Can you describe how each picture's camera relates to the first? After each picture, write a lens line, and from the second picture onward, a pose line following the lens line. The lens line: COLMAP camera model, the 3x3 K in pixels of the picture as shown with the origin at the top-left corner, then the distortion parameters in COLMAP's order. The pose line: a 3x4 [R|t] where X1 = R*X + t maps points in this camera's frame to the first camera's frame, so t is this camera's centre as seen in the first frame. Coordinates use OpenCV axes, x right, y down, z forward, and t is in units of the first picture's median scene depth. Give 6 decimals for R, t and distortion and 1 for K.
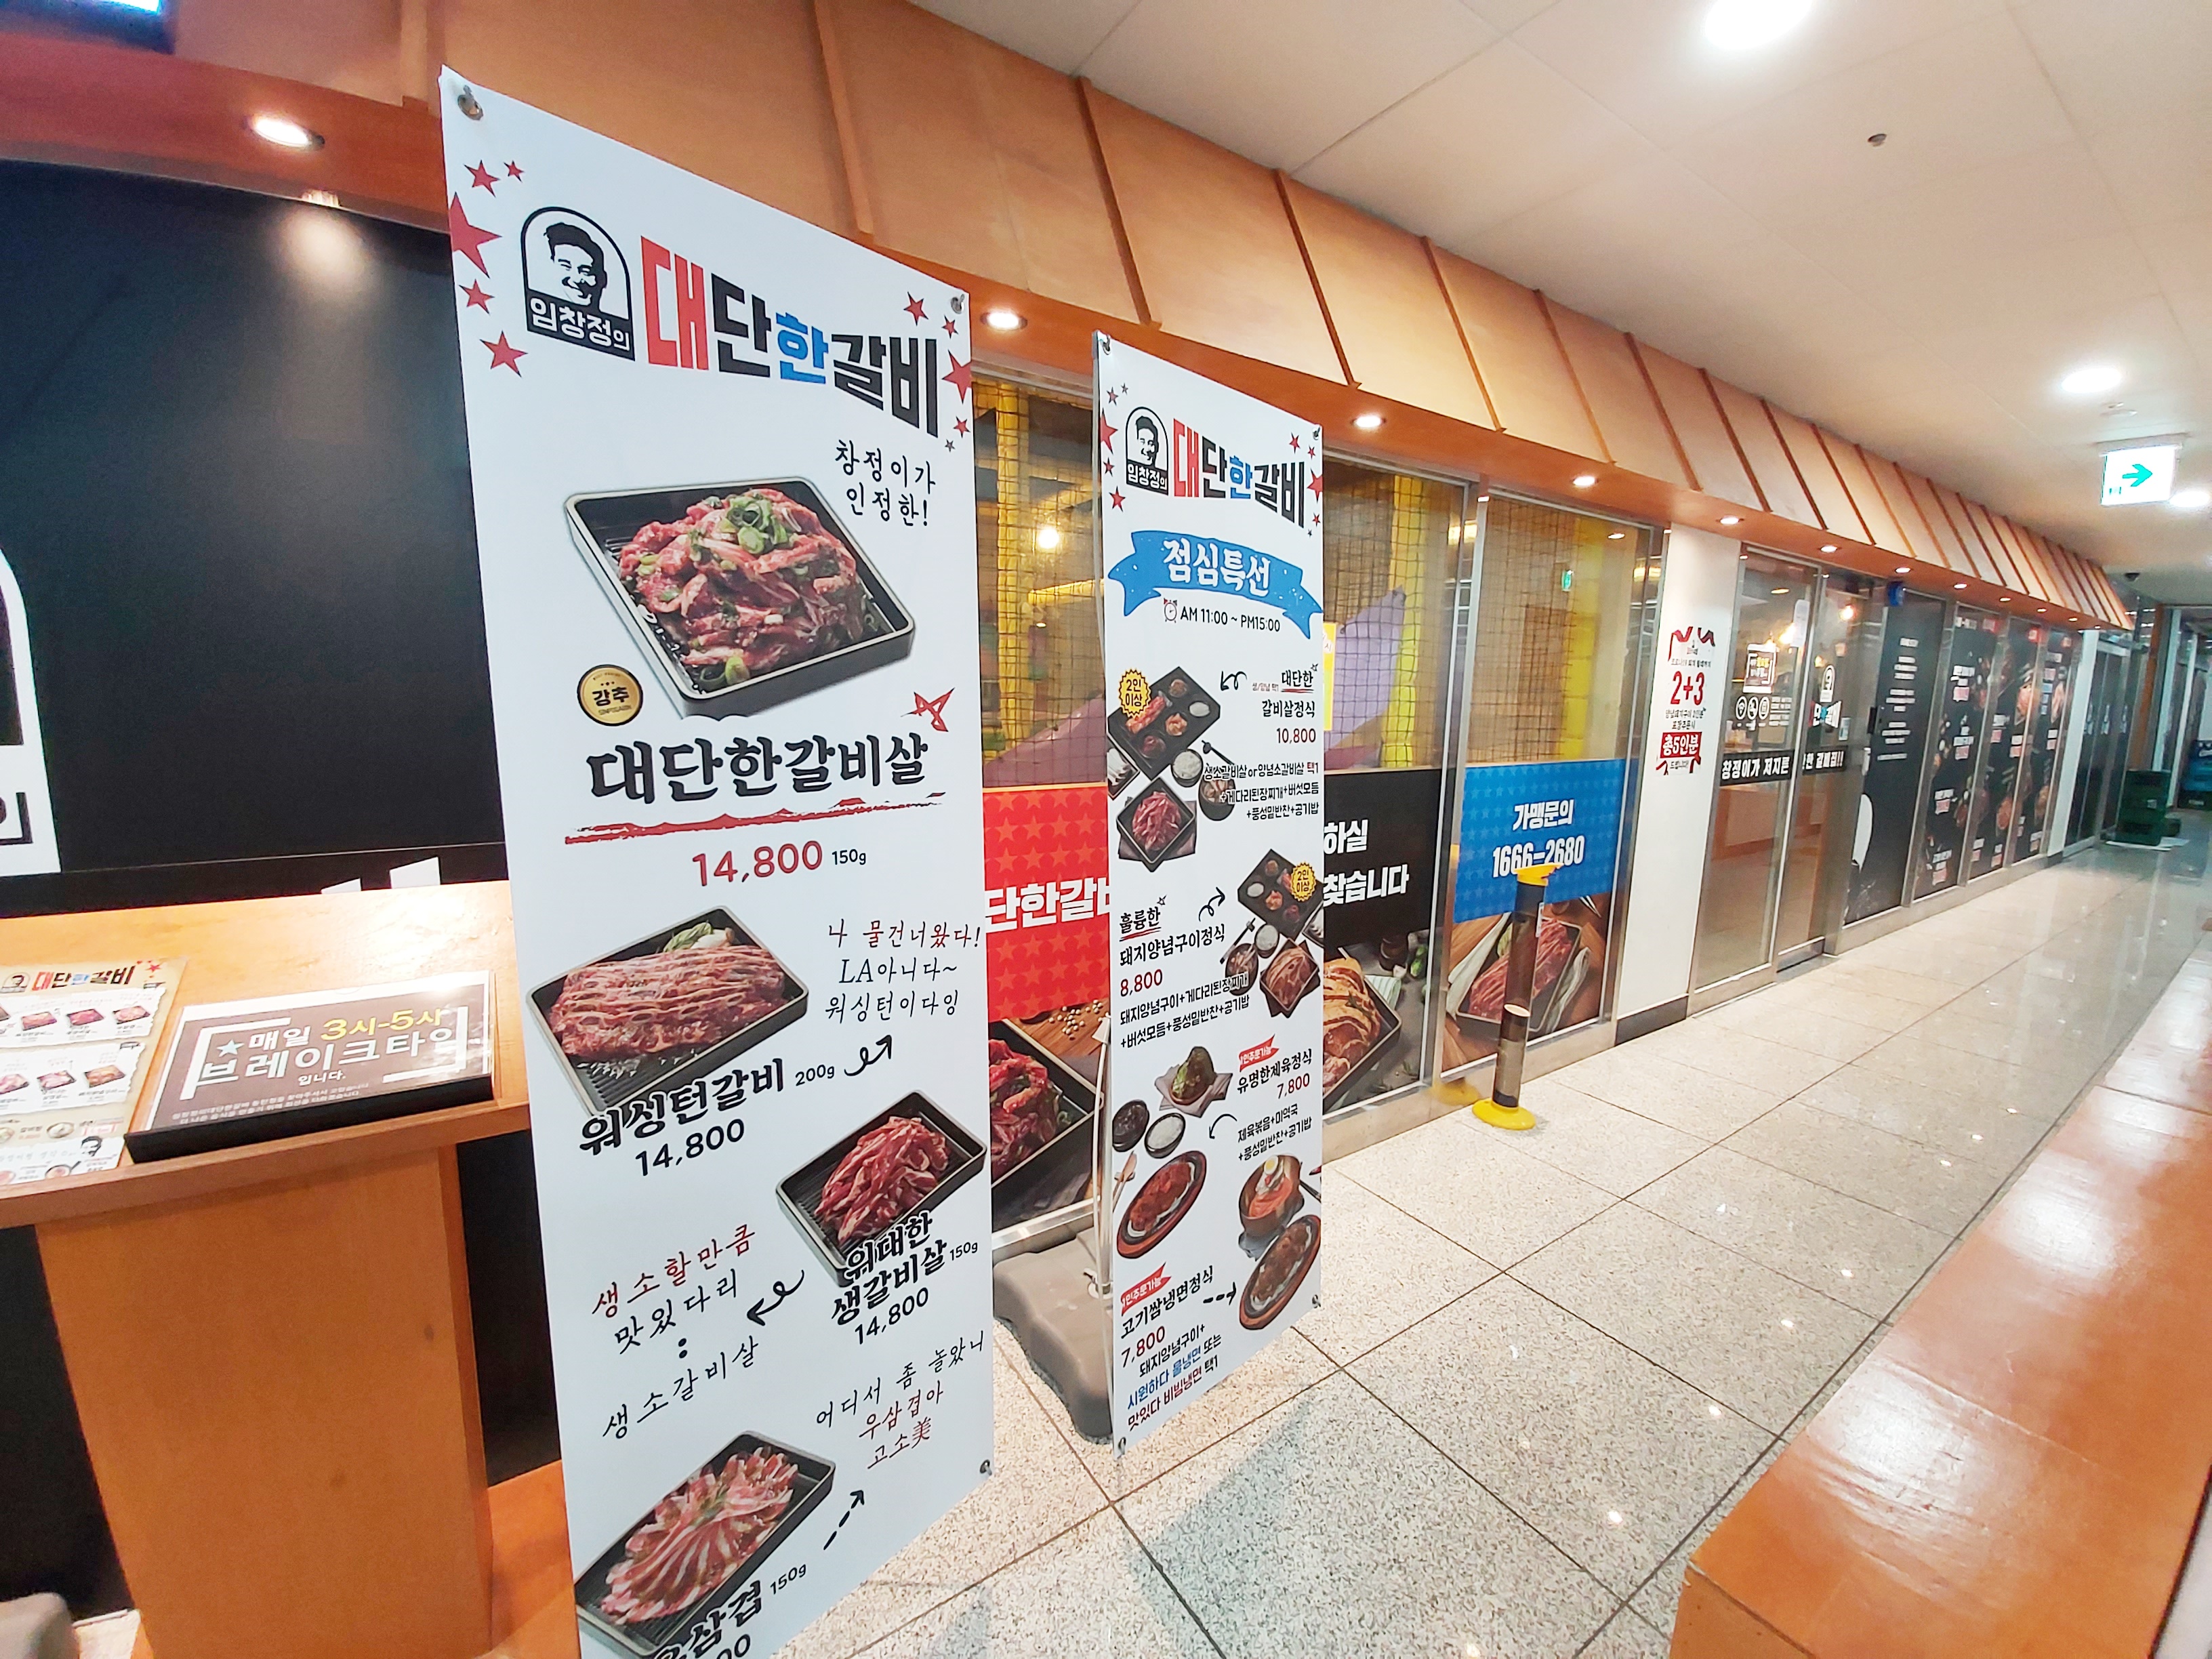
lens RADIAL K [[883.6, 0, 1110.6], [0, 883.6, 822.9], [0, 0, 1]] dist [-0.000138, 0.000213]
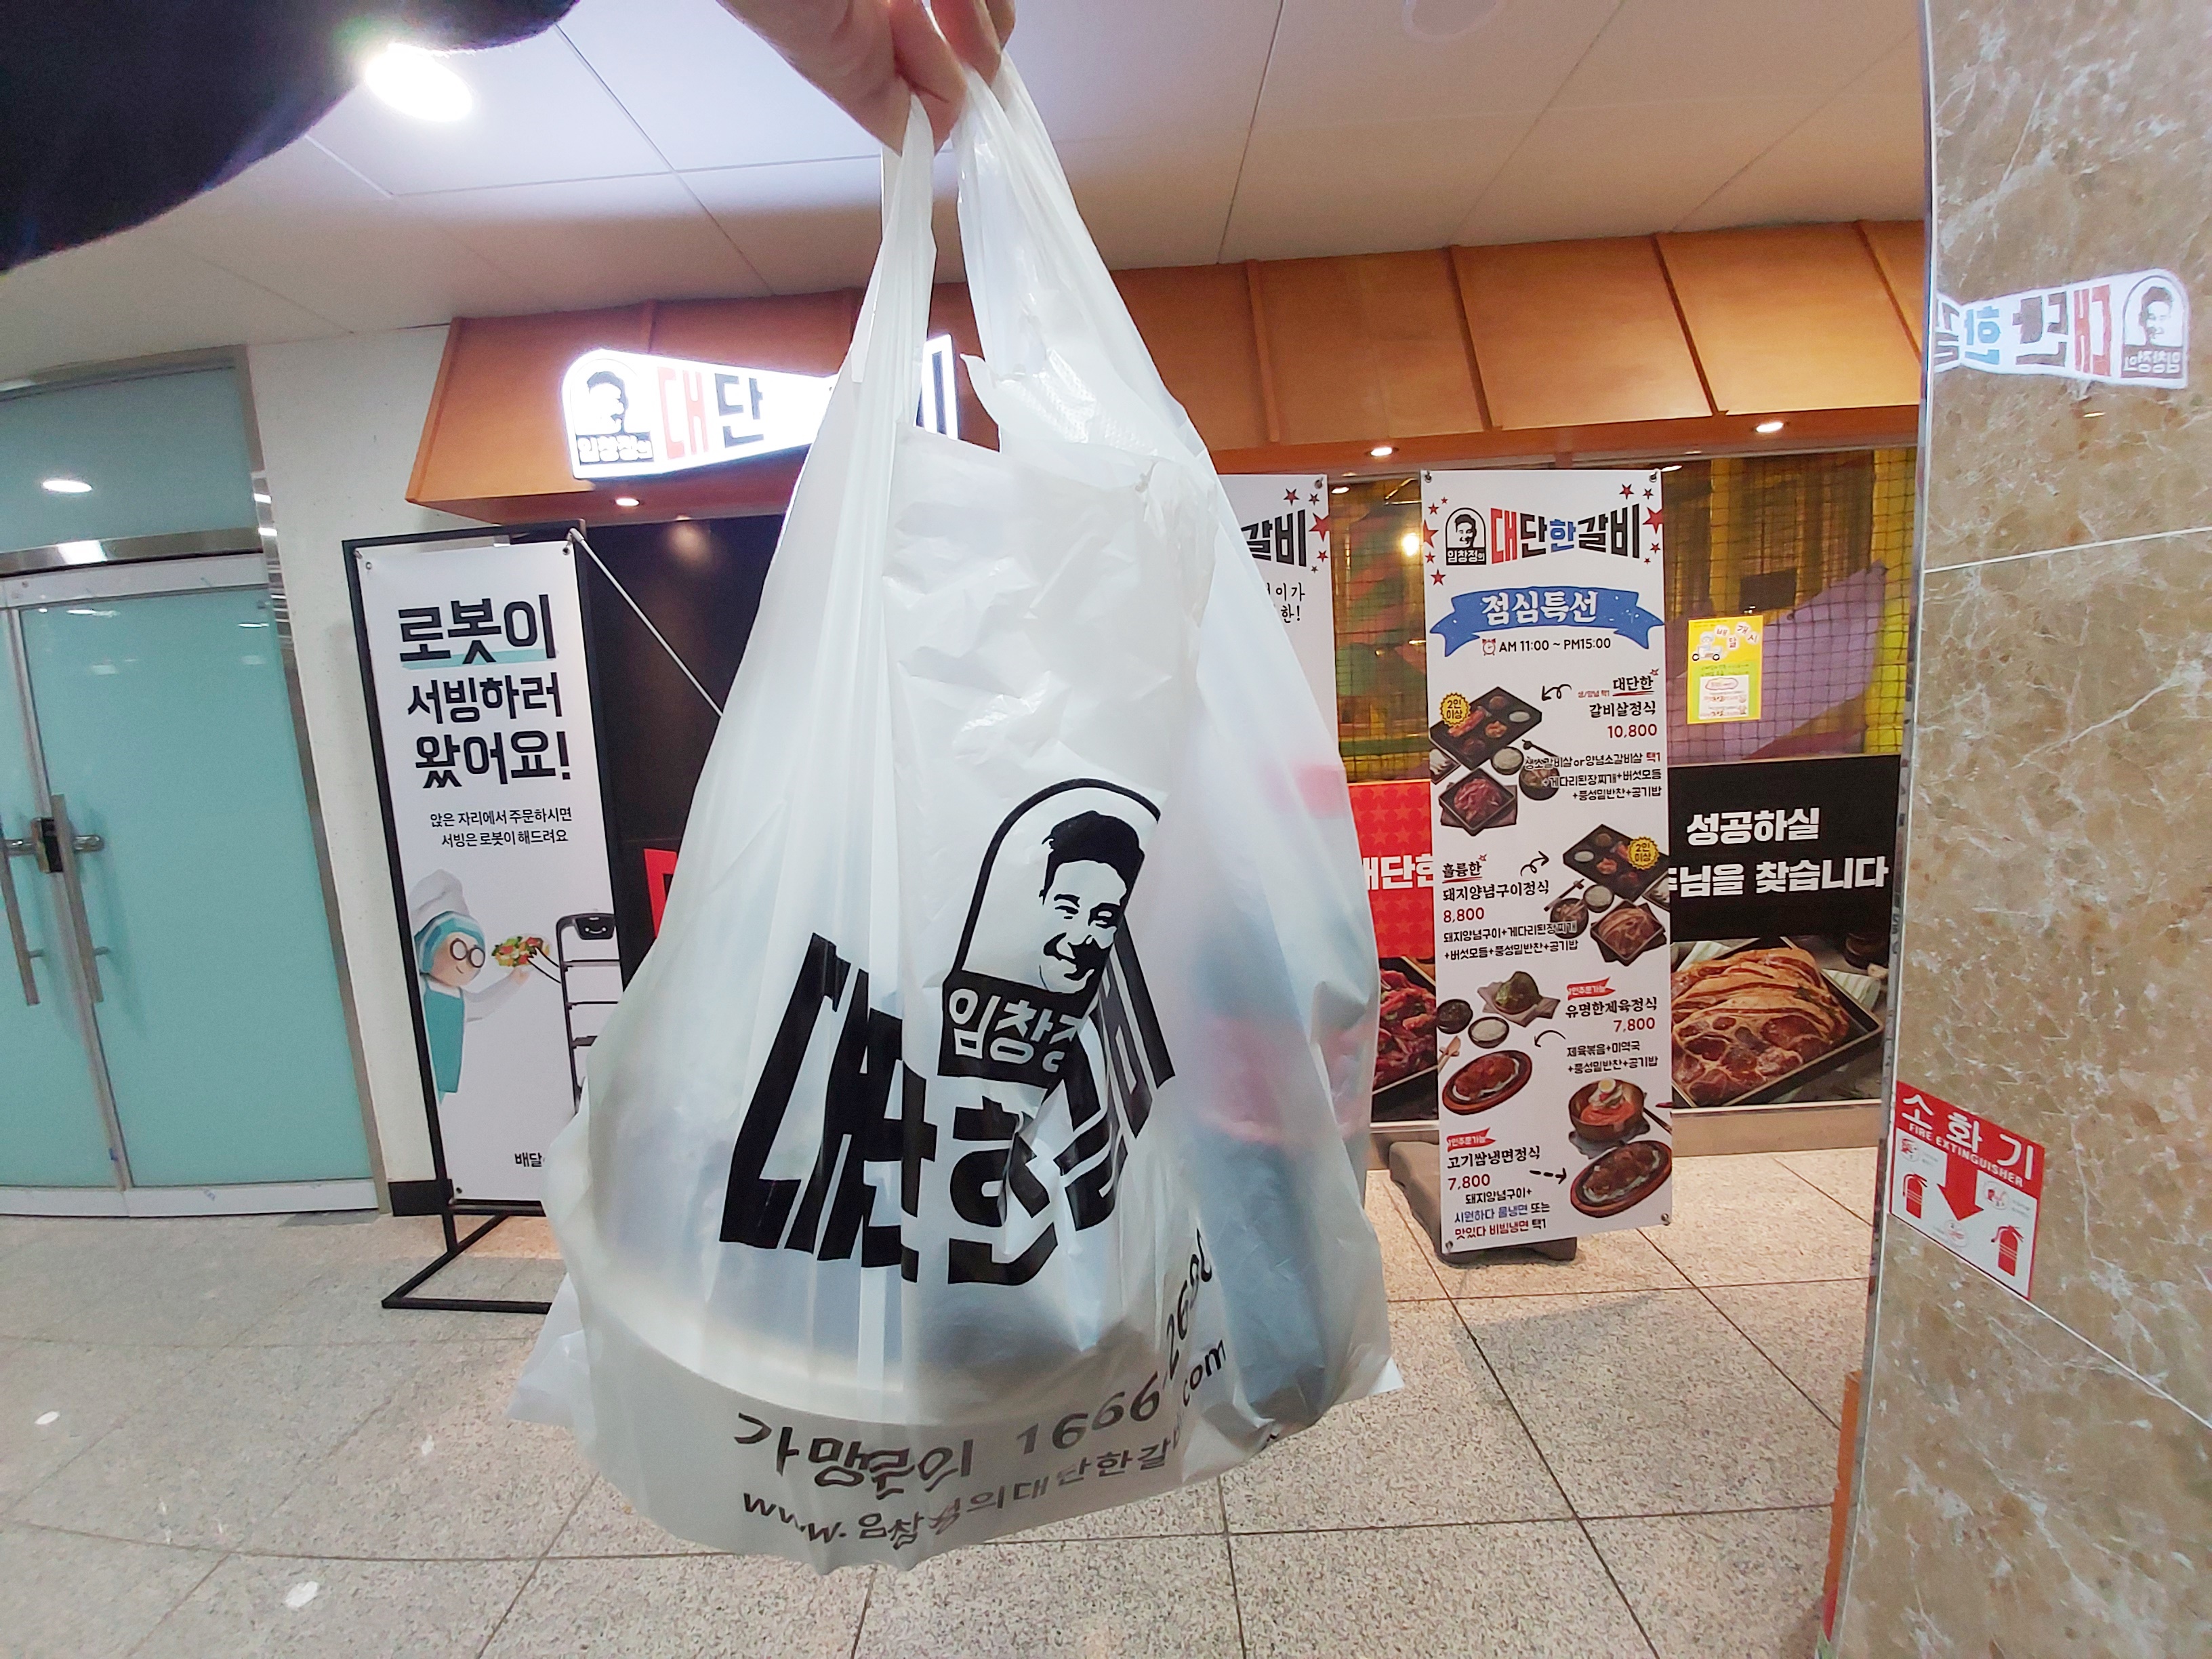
lens RADIAL K [[883.6, 0, 1099.1], [0, 883.6, 824.5], [0, 0, 1]] dist [-0.000138, 0.000213]
pose [[0.827811, 0.008360, -0.560945, 0.297171], [-0.009878, 0.999951, 0.000324, 0.037145], [0.560920, 0.005272, 0.827853, -0.421315]]
